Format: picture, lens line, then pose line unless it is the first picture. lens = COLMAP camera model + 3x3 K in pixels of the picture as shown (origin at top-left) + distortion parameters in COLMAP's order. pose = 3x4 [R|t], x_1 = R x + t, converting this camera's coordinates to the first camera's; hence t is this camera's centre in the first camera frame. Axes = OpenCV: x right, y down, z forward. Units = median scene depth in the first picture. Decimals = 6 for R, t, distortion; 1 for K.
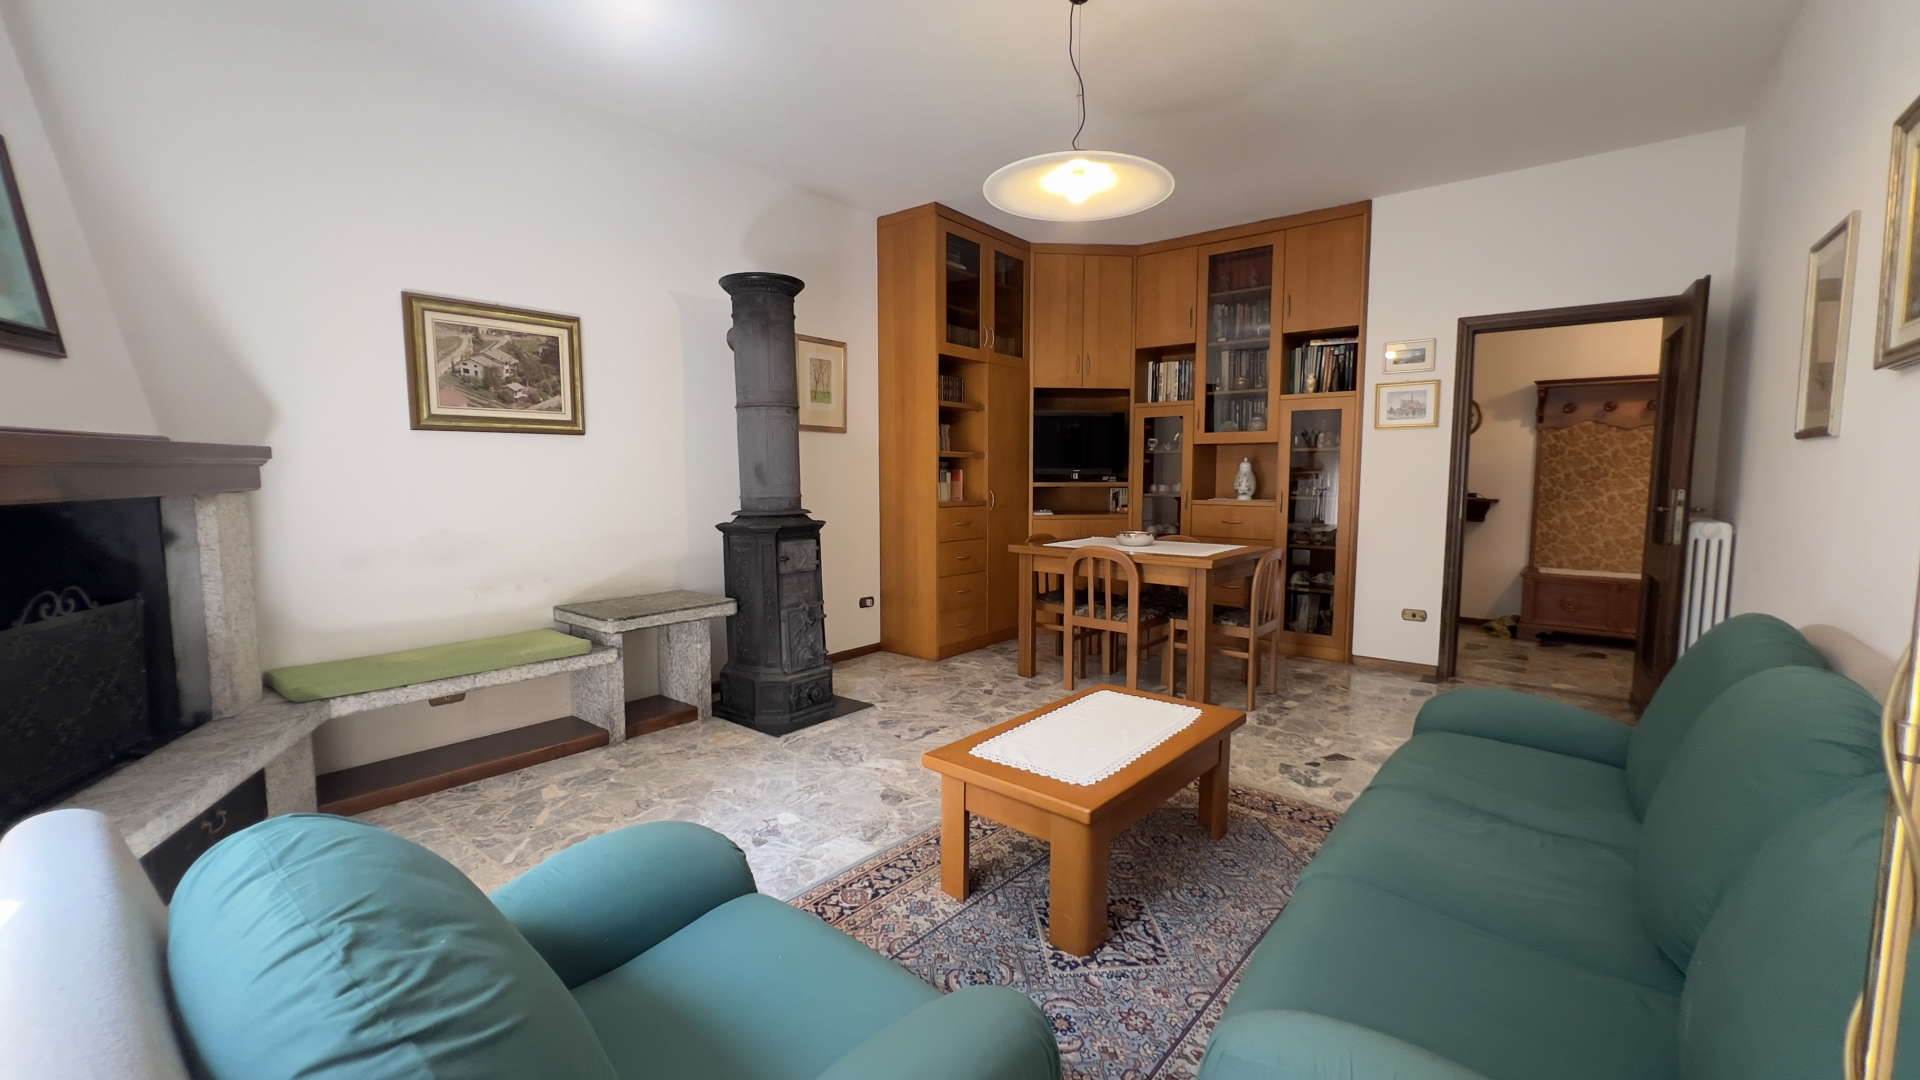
lens RADIAL K [[767.6, 0, 962.8], [0, 767.6, 537.7], [0, 0, 1]] dist [-0.002228, 0.000638]
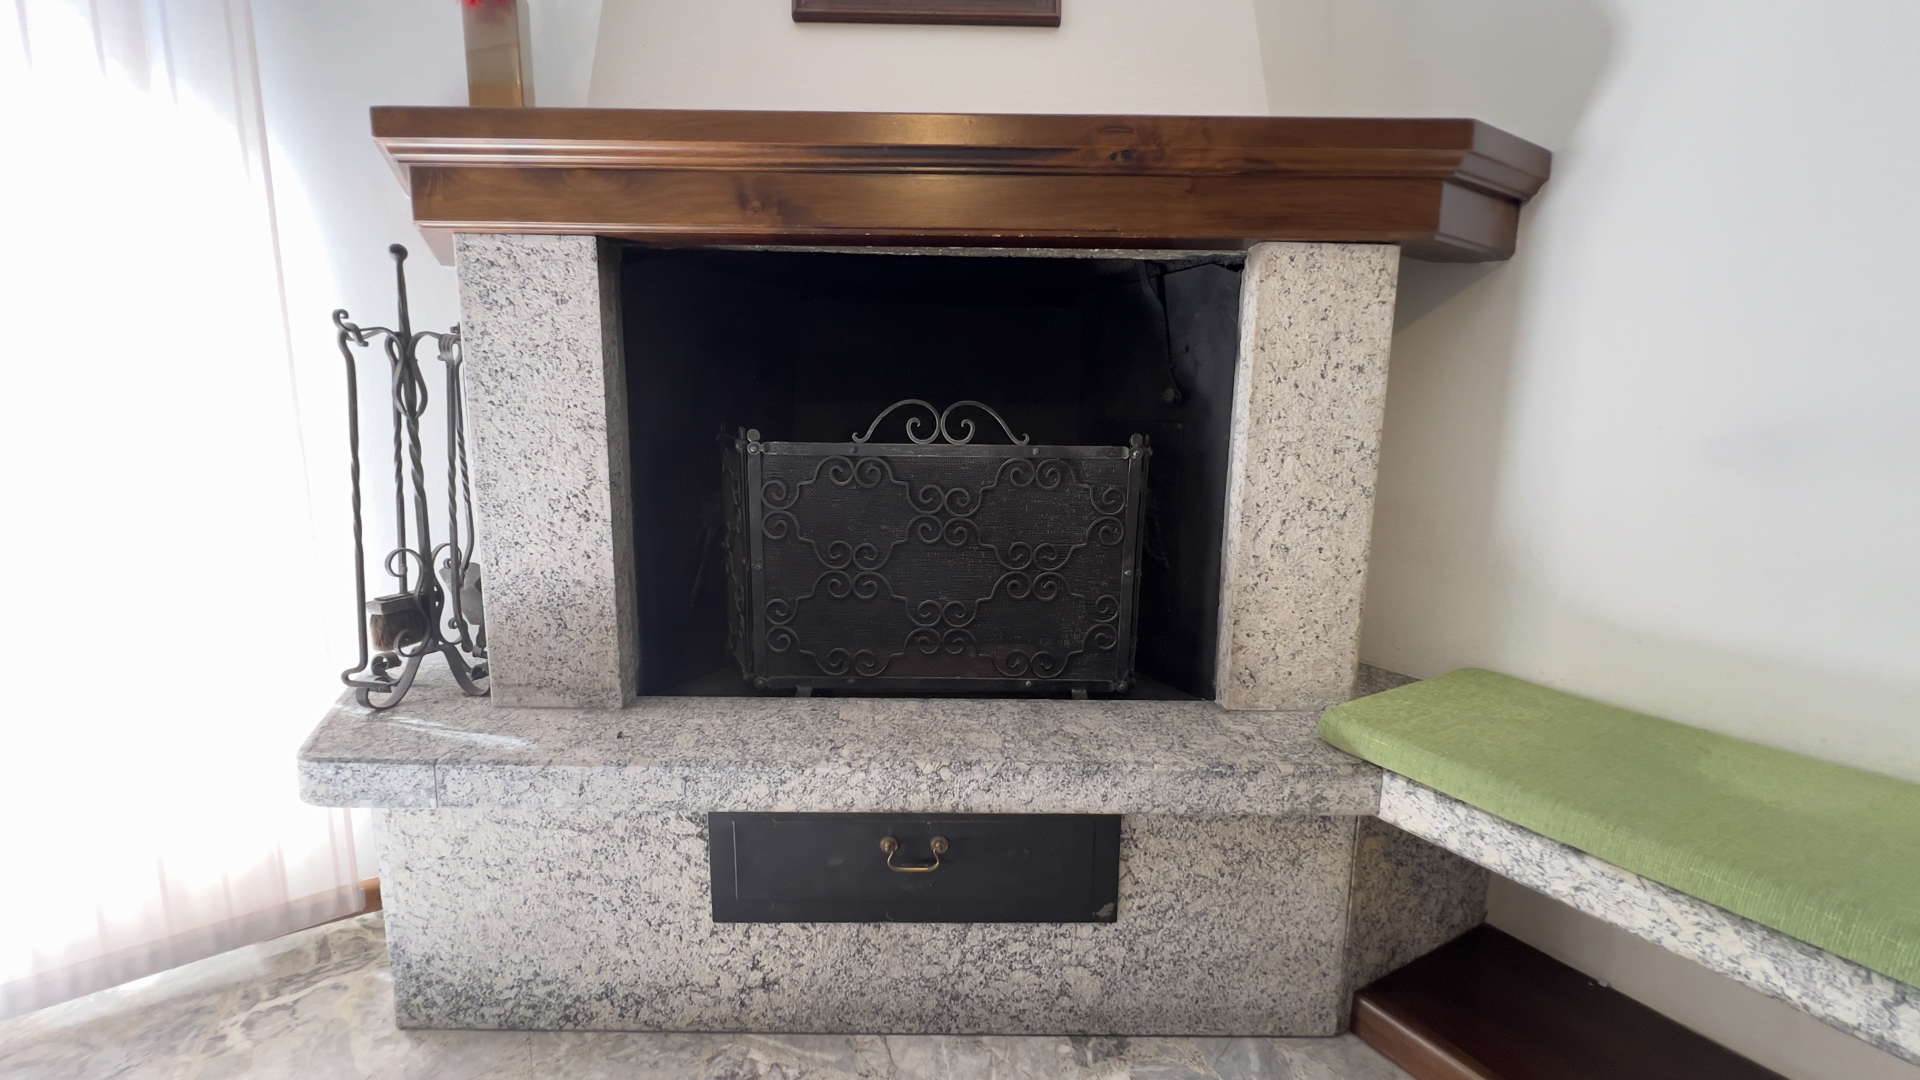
lens RADIAL K [[767.6, 0, 964.0], [0, 767.6, 550.3], [0, 0, 1]] dist [-0.002228, 0.000638]
pose [[-0.361134, 0.134750, -0.922727, -0.334691], [-0.091923, 0.979541, 0.179023, 0.043415], [0.927972, 0.149472, -0.341359, 0.745558]]
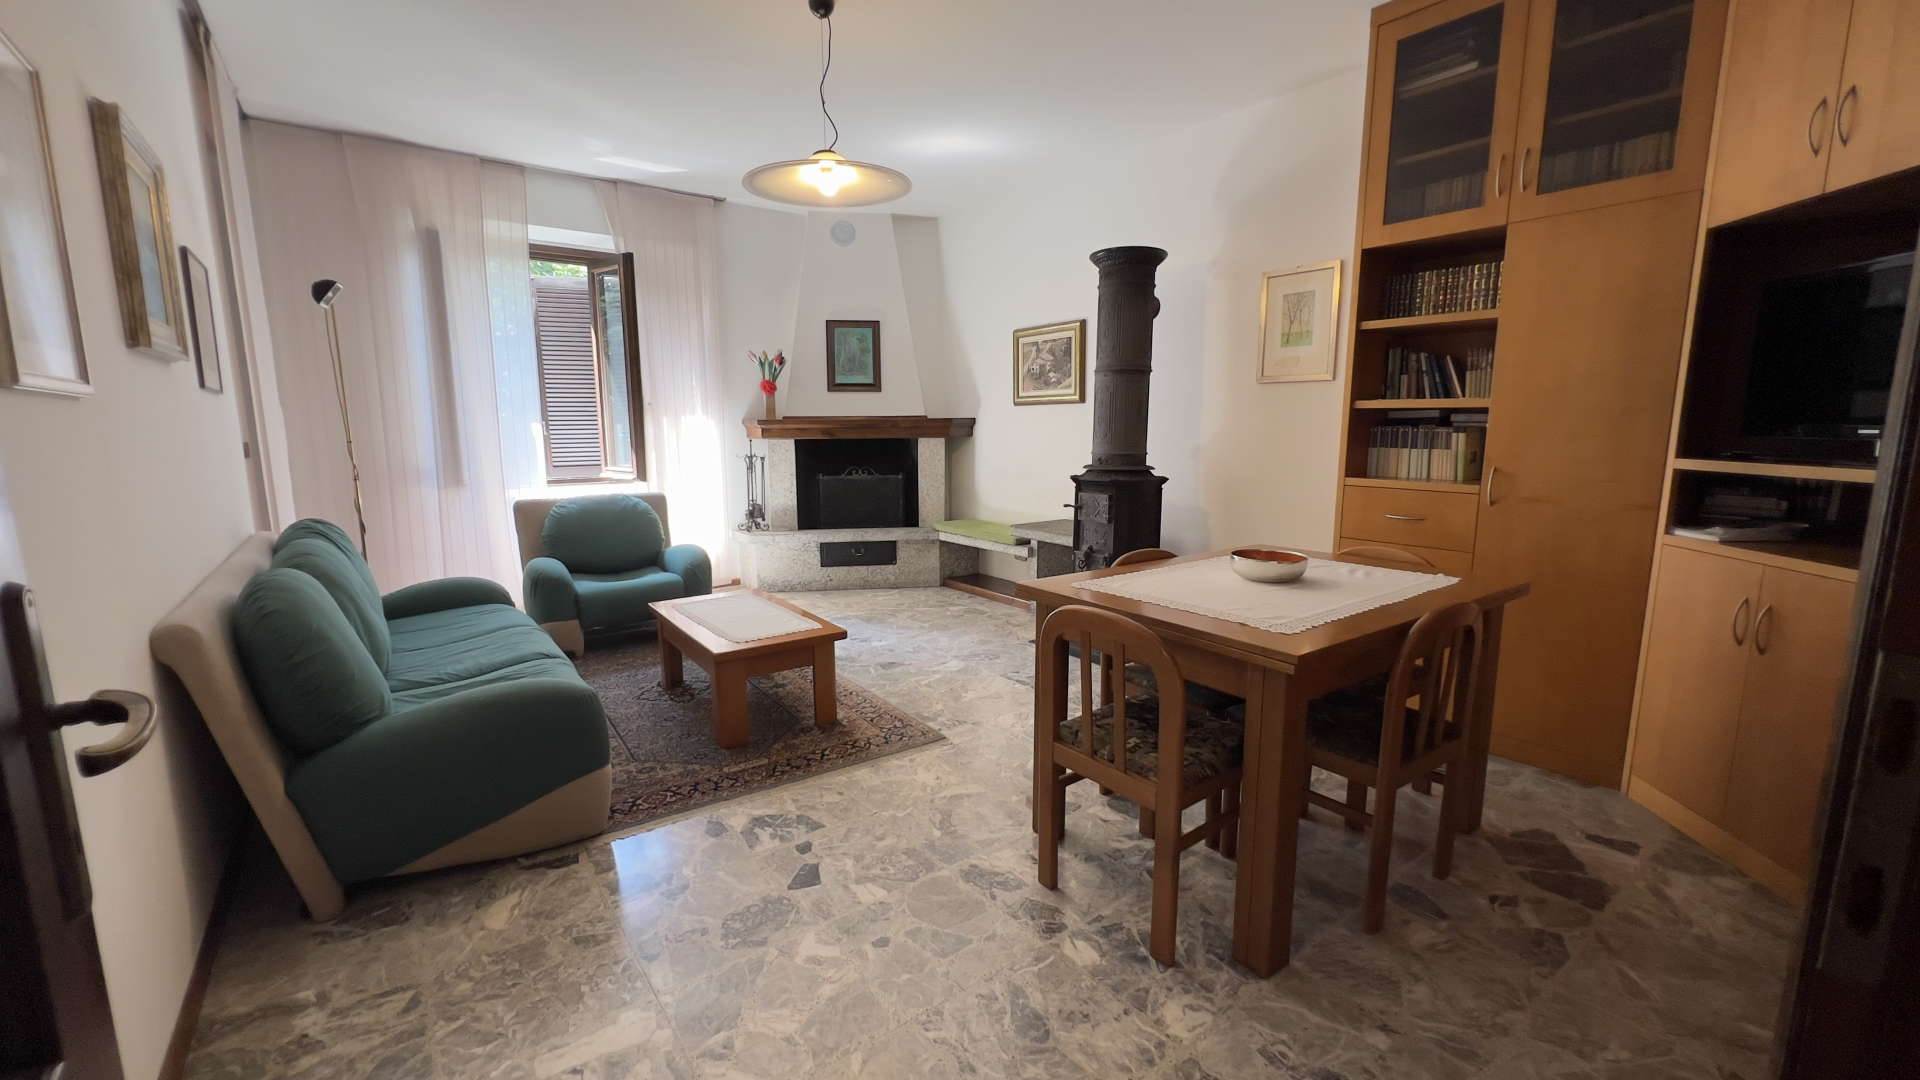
lens RADIAL K [[767.6, 0, 965.7], [0, 767.6, 547.3], [0, 0, 1]] dist [-0.002228, 0.000638]
pose [[-0.239064, 0.155247, -0.958513, 1.076599], [-0.079122, 0.980739, 0.178581, -0.123233], [0.967775, 0.118532, -0.222175, 1.285067]]
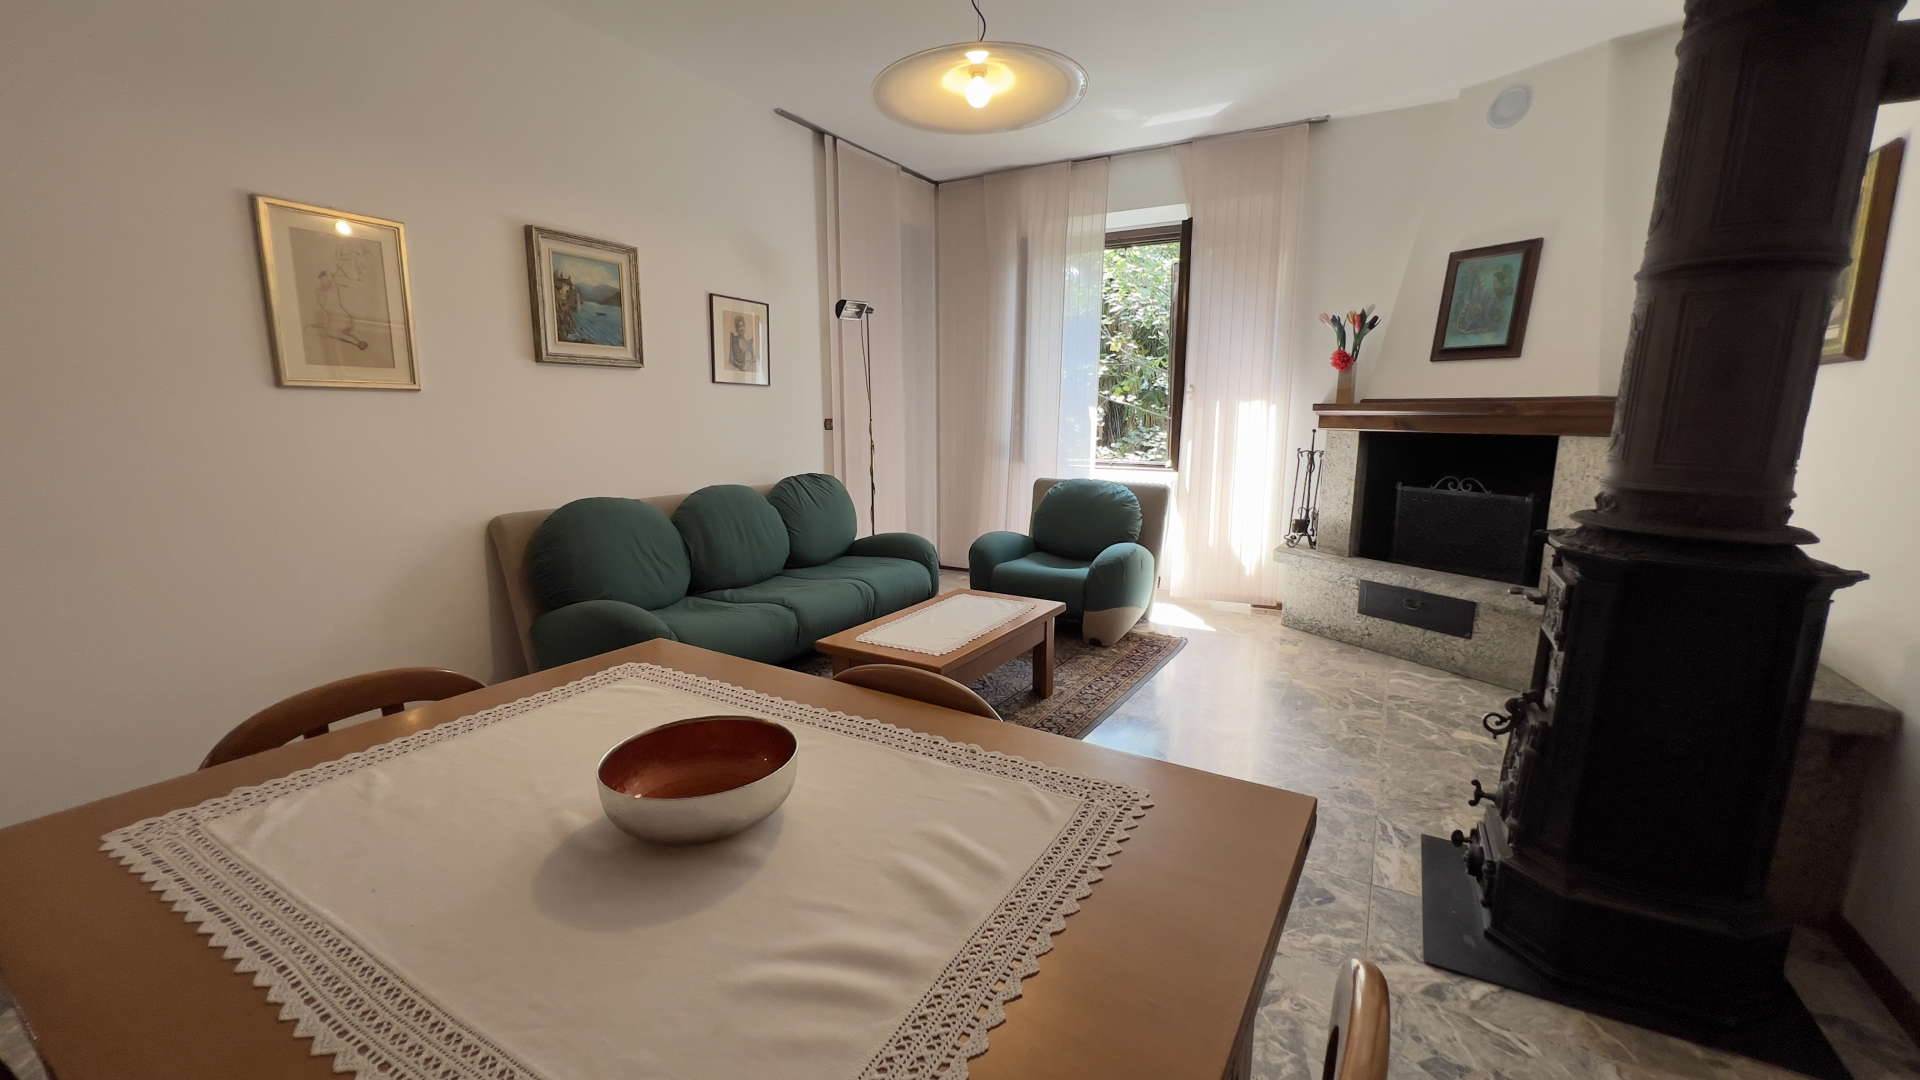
lens RADIAL K [[767.6, 0, 965.1], [0, 767.6, 544.3], [0, 0, 1]] dist [-0.002228, 0.000638]
pose [[-0.988892, 0.018795, -0.147441, 0.254144], [-0.019376, 0.967207, 0.253250, -0.148812], [0.147365, 0.253294, -0.956099, 1.658011]]
